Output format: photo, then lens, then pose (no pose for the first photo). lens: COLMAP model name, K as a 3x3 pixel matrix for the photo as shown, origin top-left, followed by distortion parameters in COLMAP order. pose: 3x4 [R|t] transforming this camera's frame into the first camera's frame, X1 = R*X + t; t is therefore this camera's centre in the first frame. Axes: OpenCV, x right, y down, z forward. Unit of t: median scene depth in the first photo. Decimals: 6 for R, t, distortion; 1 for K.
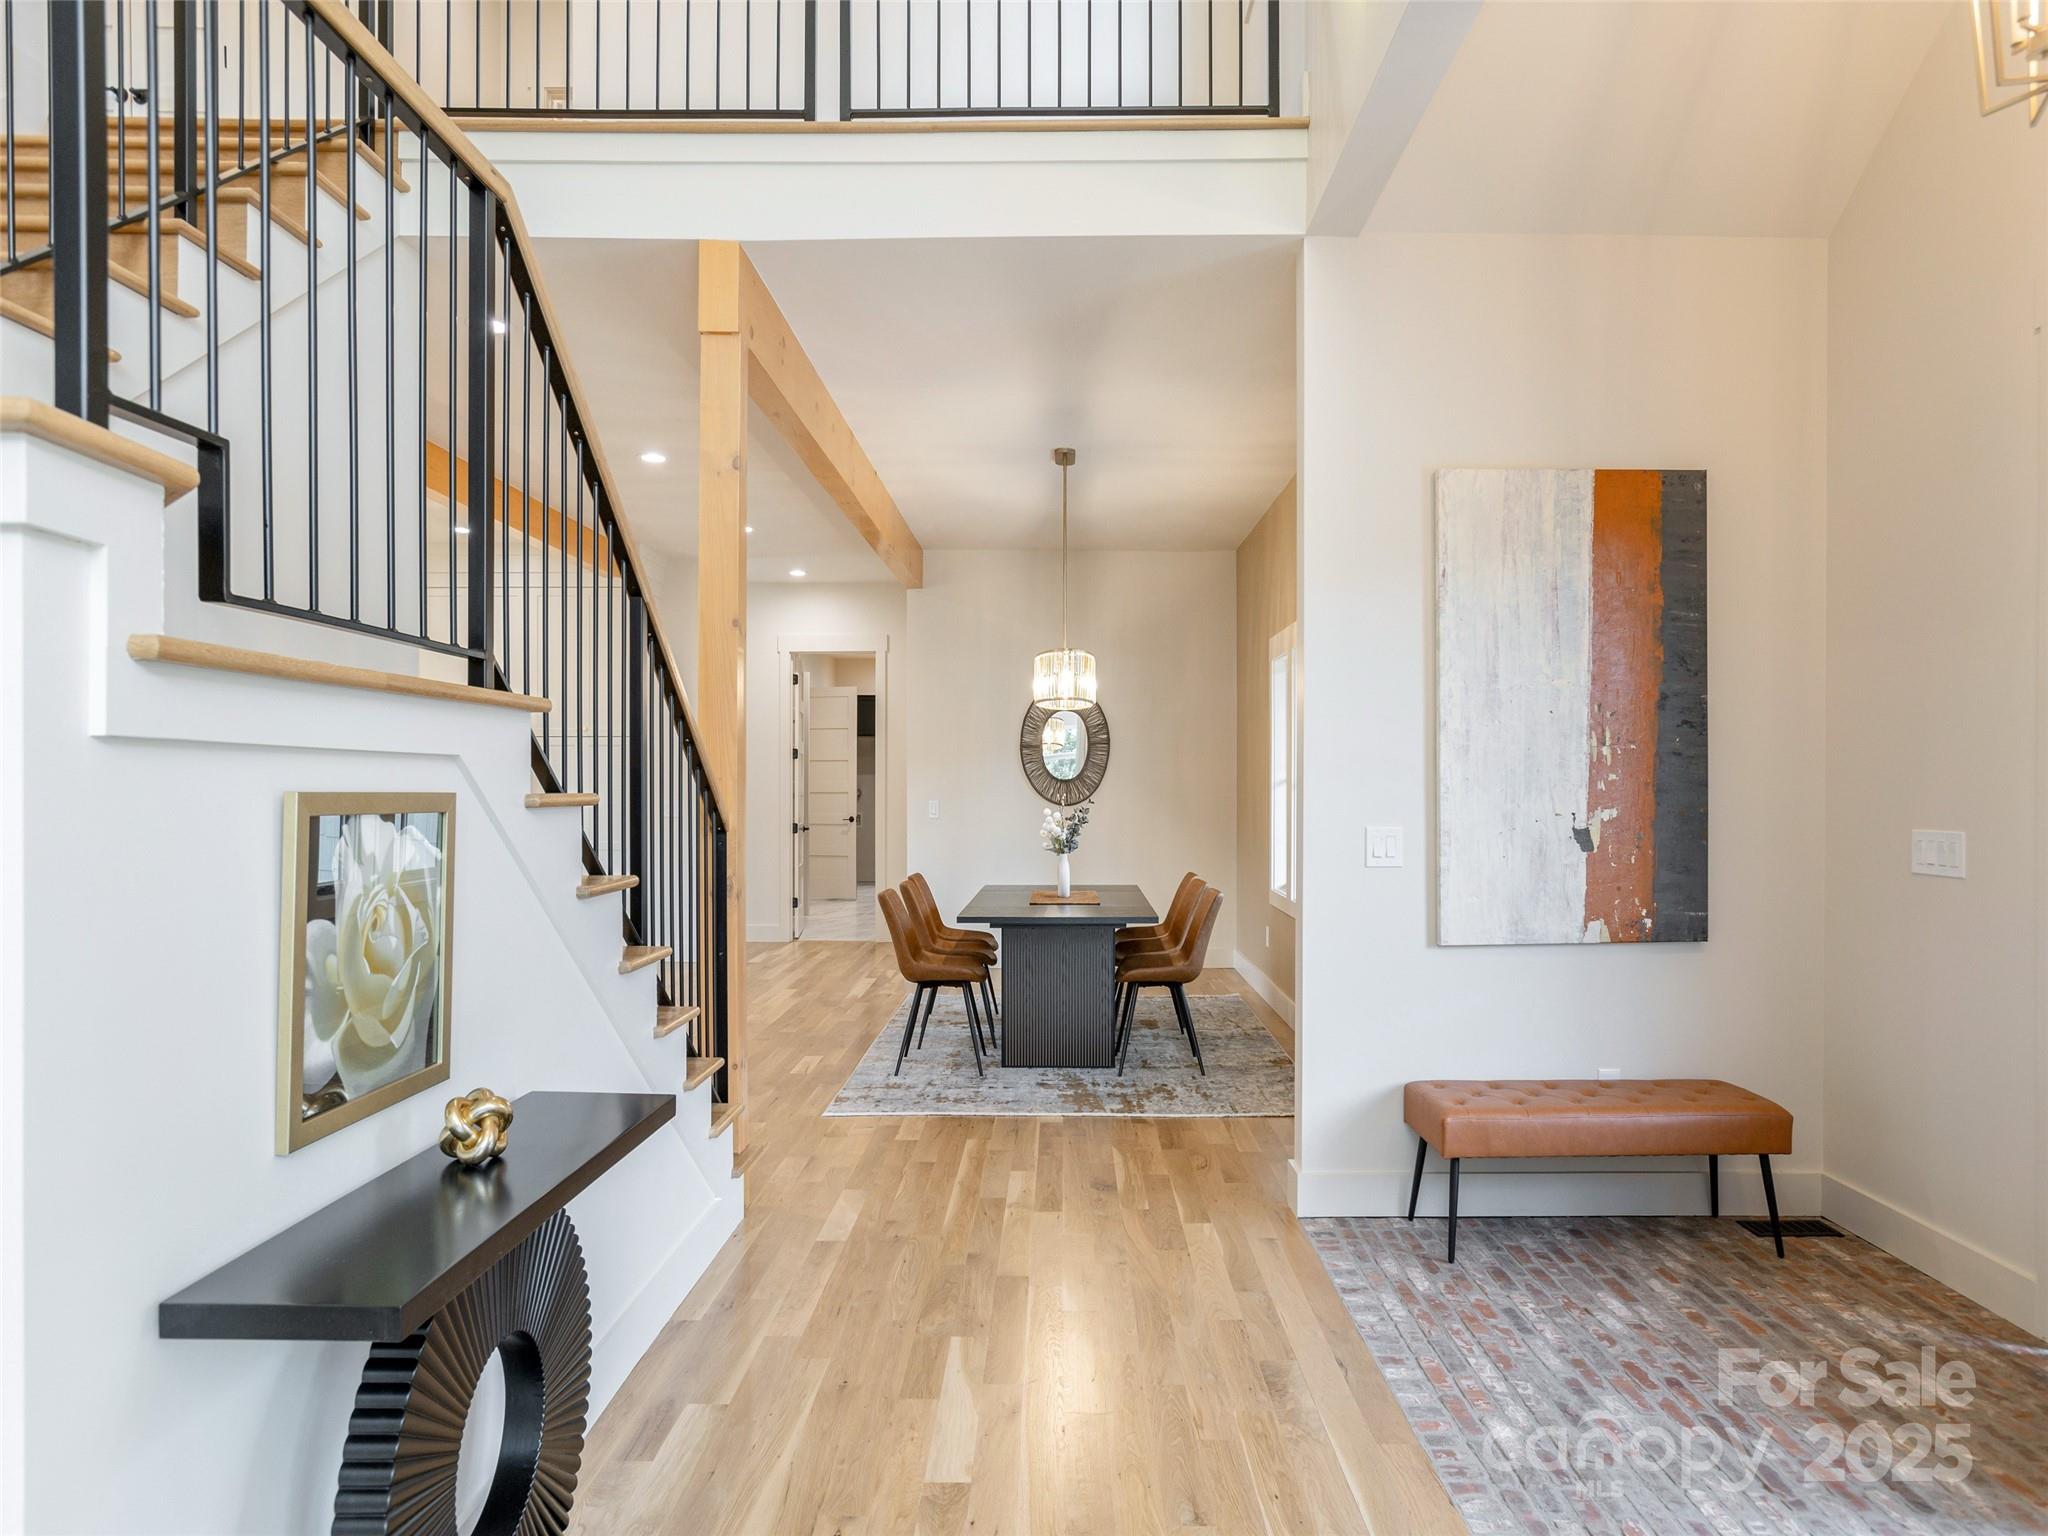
lens RADIAL K [[1279.6, 0, 1024.0], [0, 1279.6, 768.0], [0, 0, 1]] dist [-0.042789, 0.052780]
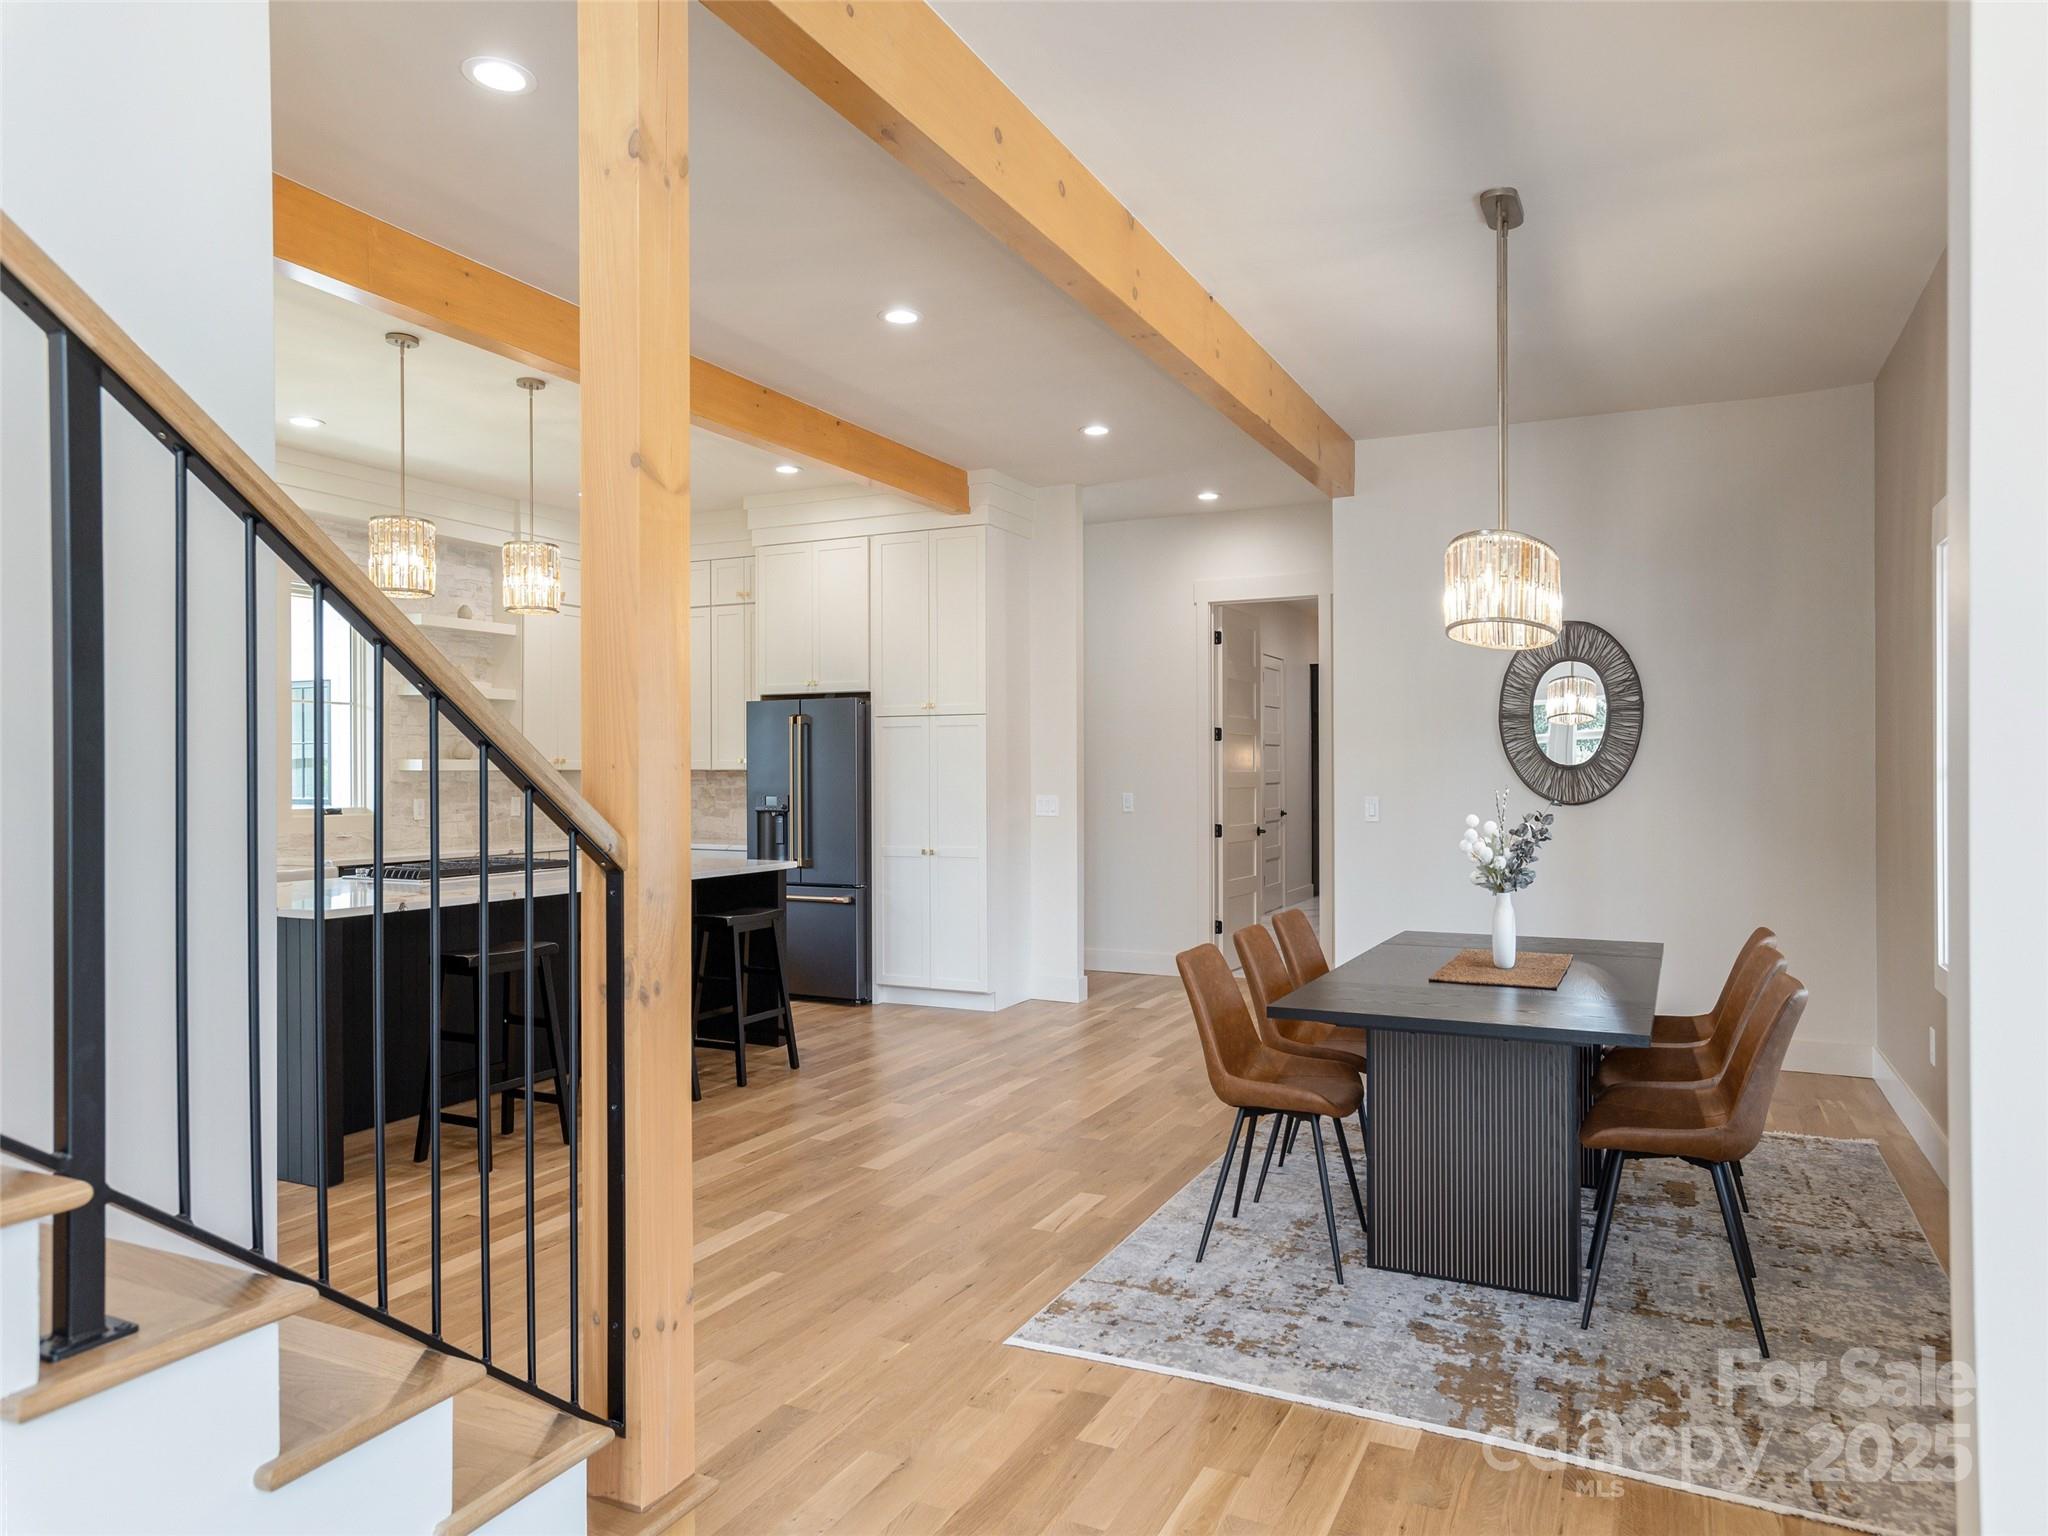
lens RADIAL K [[1285.0, 0, 1088.7], [0, 1285.0, 763.6], [0, 0, 1]] dist [-0.005752, 0.042324]
pose [[0.915590, -0.005721, -0.402073, 0.146669], [0.008335, 0.999954, 0.004753, 0.005772], [0.402027, -0.007703, 0.915595, 0.606791]]
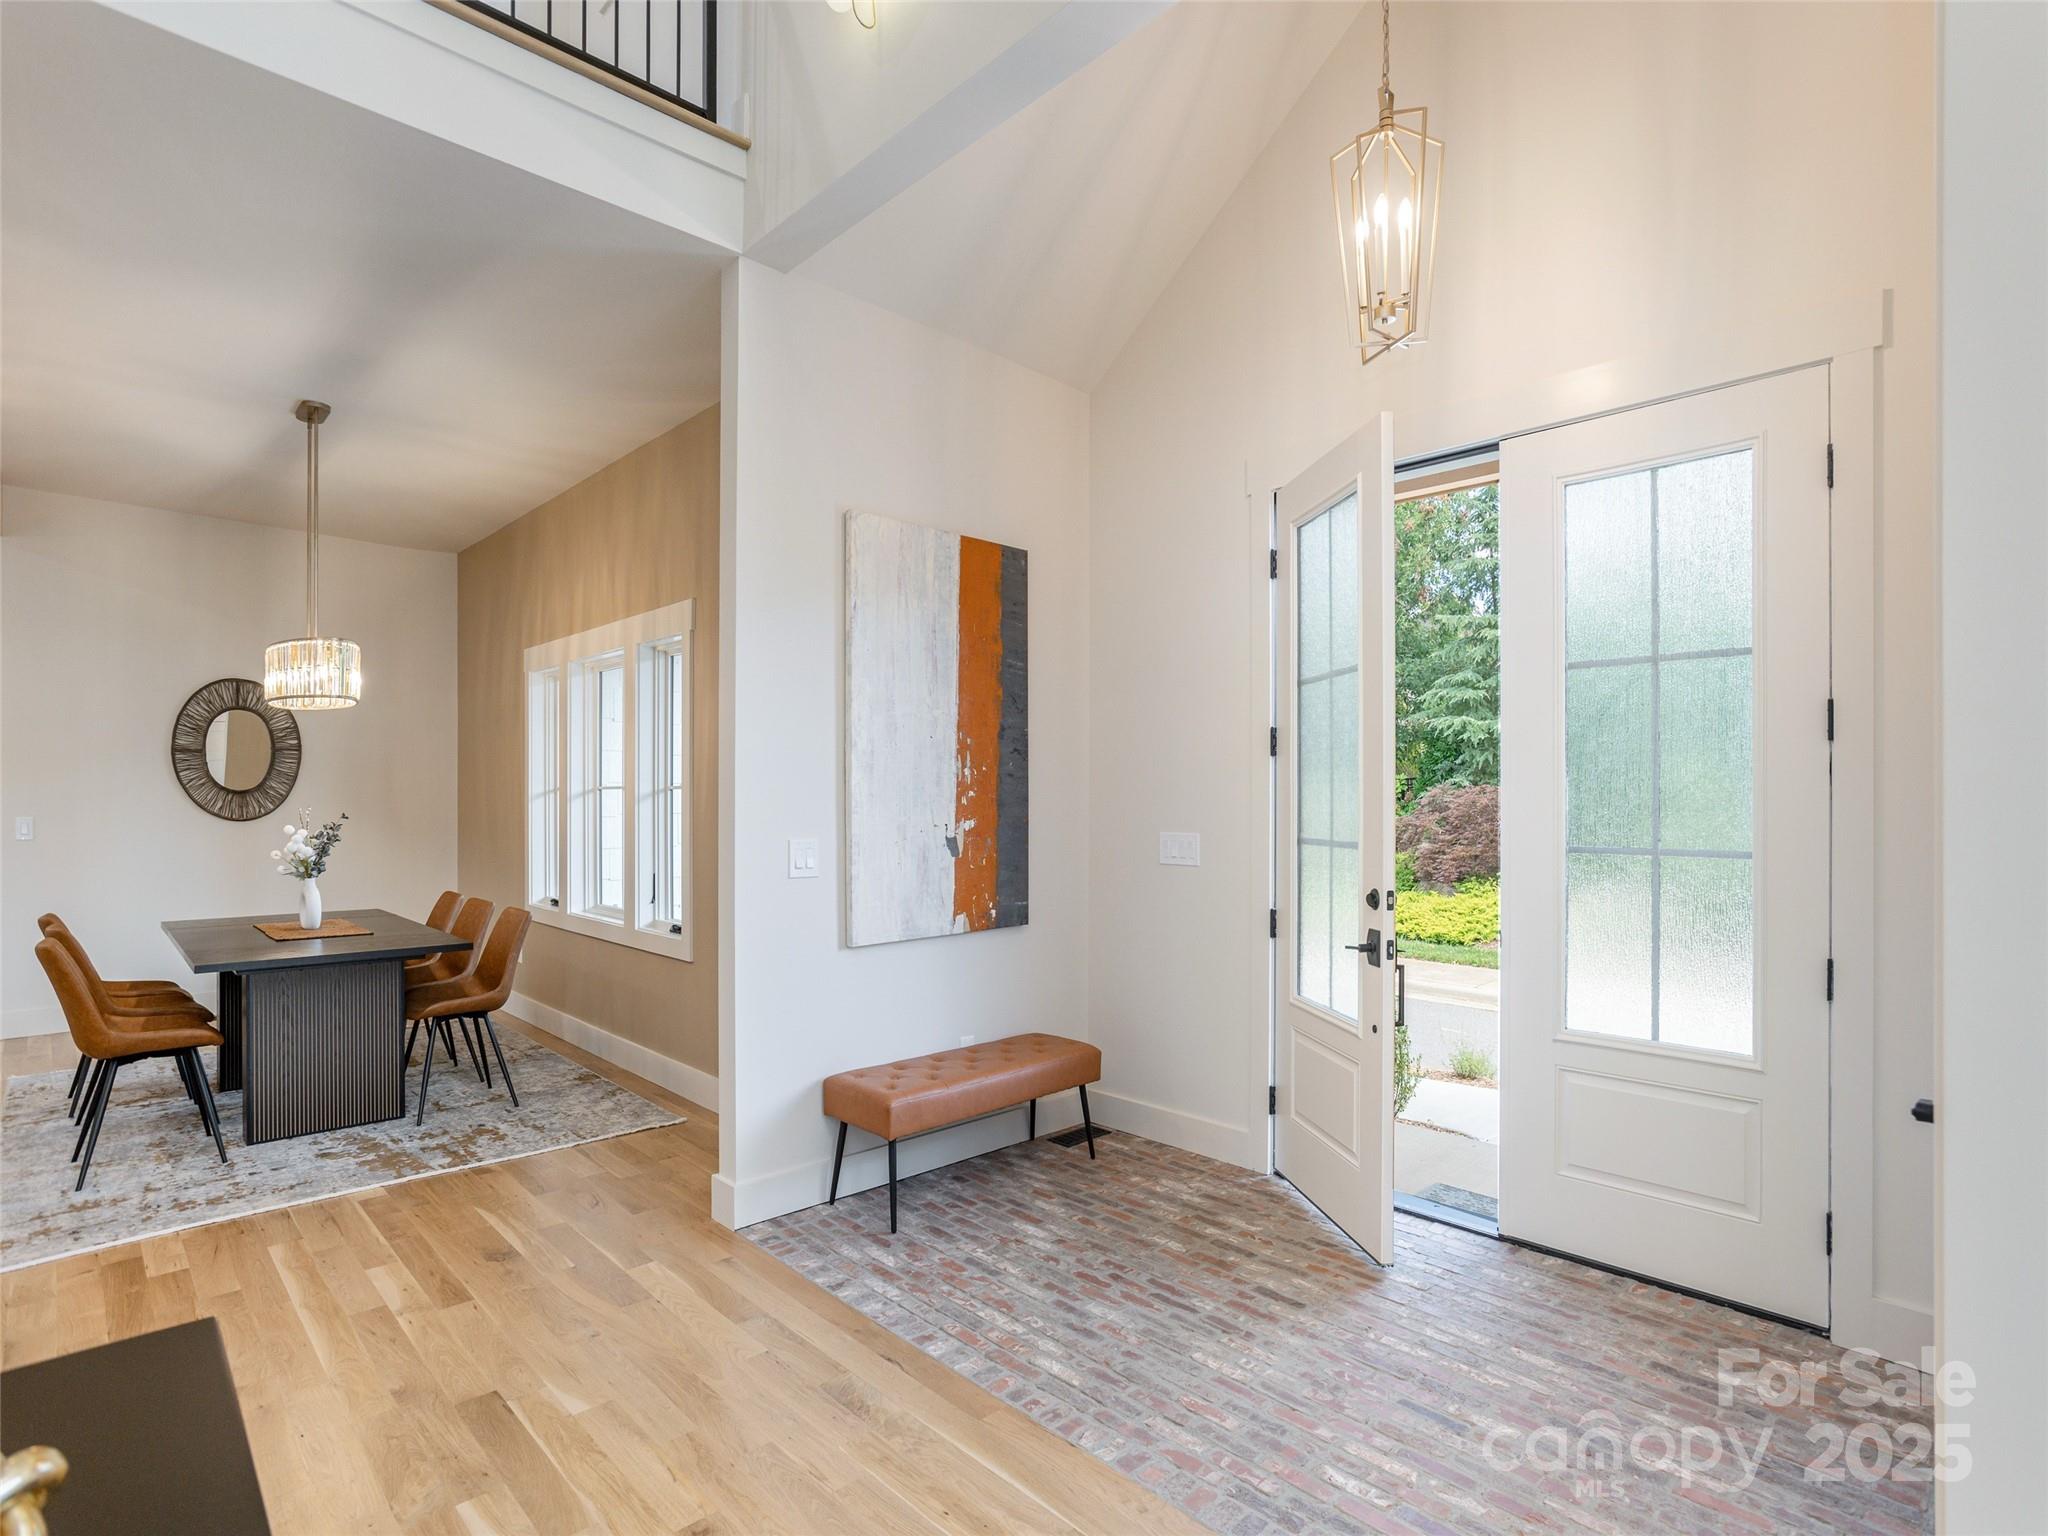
lens RADIAL K [[1096.6, 0, 1060.2], [0, 1096.6, 793.0], [0, 0, 1]] dist [-0.053399, 0.037583]
pose [[0.688186, 0.006806, 0.725502, -0.229453], [-0.013311, 0.999906, 0.003246, 0.002079], [-0.725412, -0.011891, 0.688212, 0.227258]]
